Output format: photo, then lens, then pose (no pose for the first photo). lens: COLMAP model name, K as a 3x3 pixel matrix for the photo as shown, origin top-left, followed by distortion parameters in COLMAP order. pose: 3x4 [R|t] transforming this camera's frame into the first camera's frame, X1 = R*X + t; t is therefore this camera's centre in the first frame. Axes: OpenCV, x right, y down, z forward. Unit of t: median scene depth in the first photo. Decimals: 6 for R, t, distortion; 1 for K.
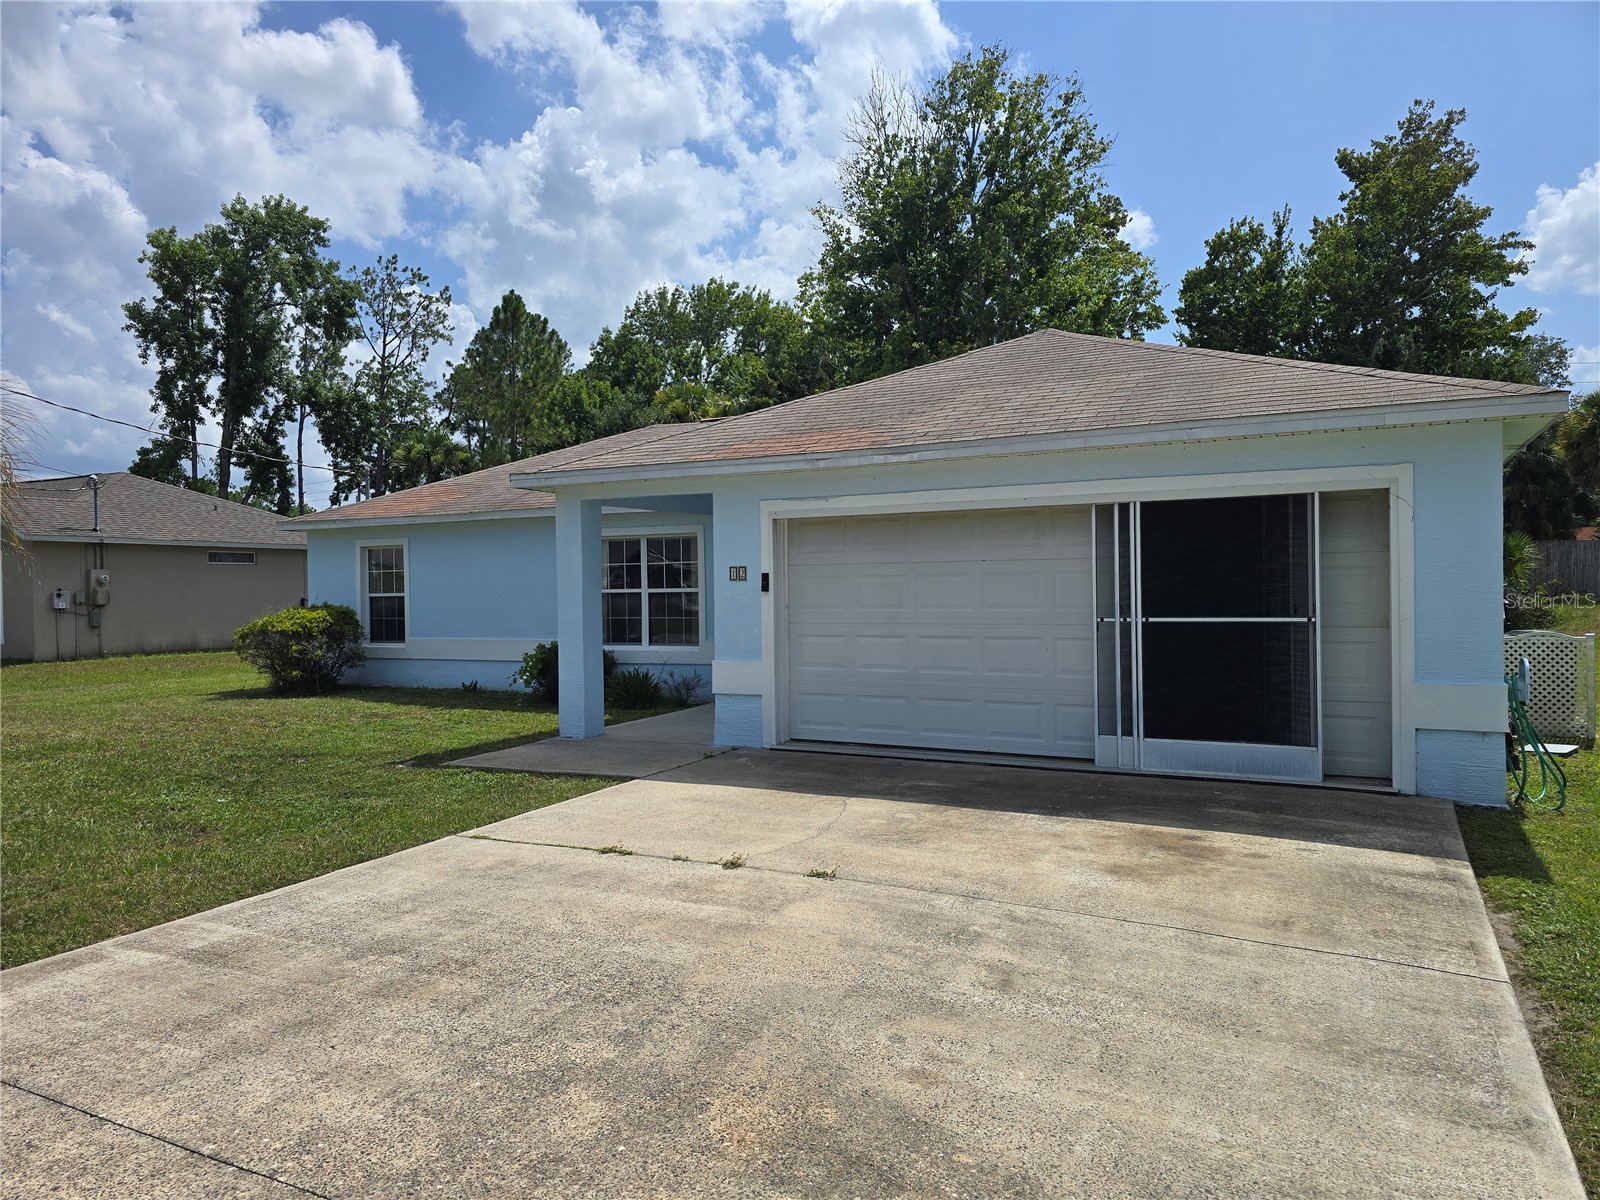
lens RADIAL K [[1077.5, 0, 810.0], [0, 1077.5, 580.9], [0, 0, 1]] dist [0.057816, -0.057461]
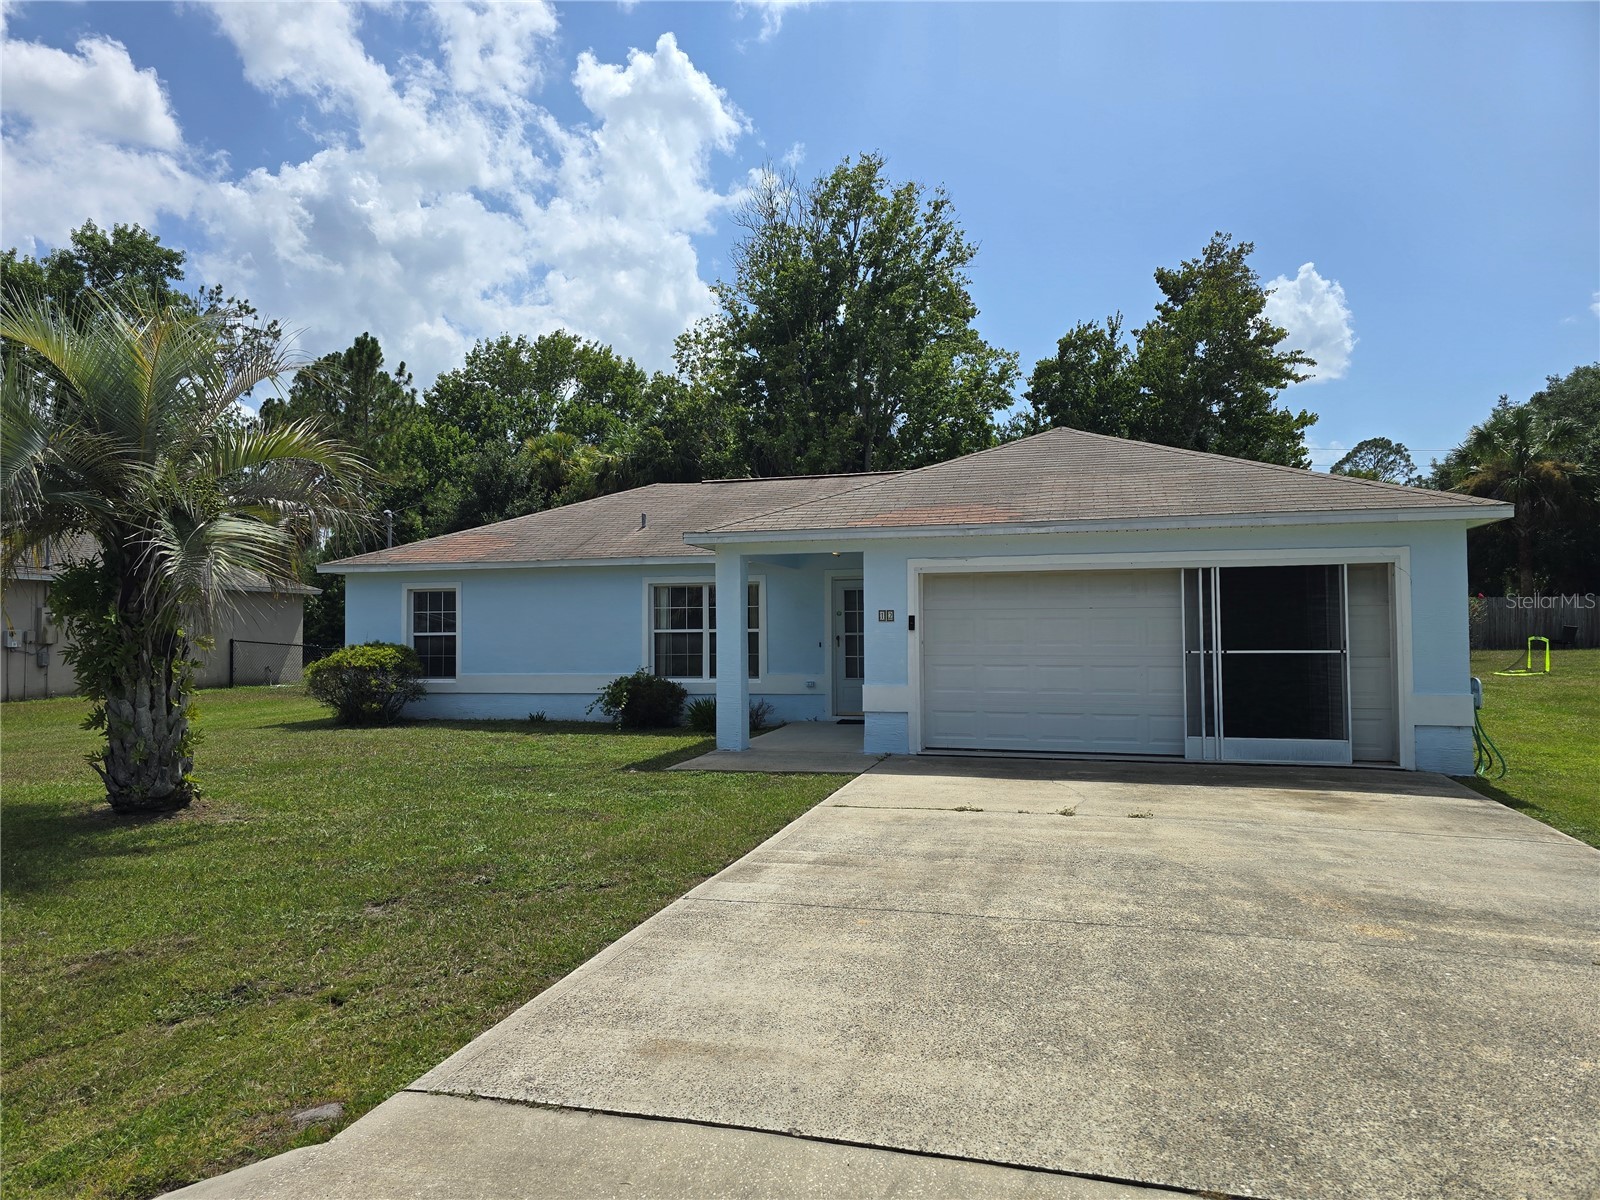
lens RADIAL K [[1119.2, 0, 740.6], [0, 1119.2, 571.7], [0, 0, 1]] dist [0.106764, -0.157139]
pose [[0.980152, 0.018980, 0.197336, -0.198171], [-0.008484, 0.998510, -0.053900, 0.005583], [-0.198065, 0.051156, 0.978853, -0.103816]]
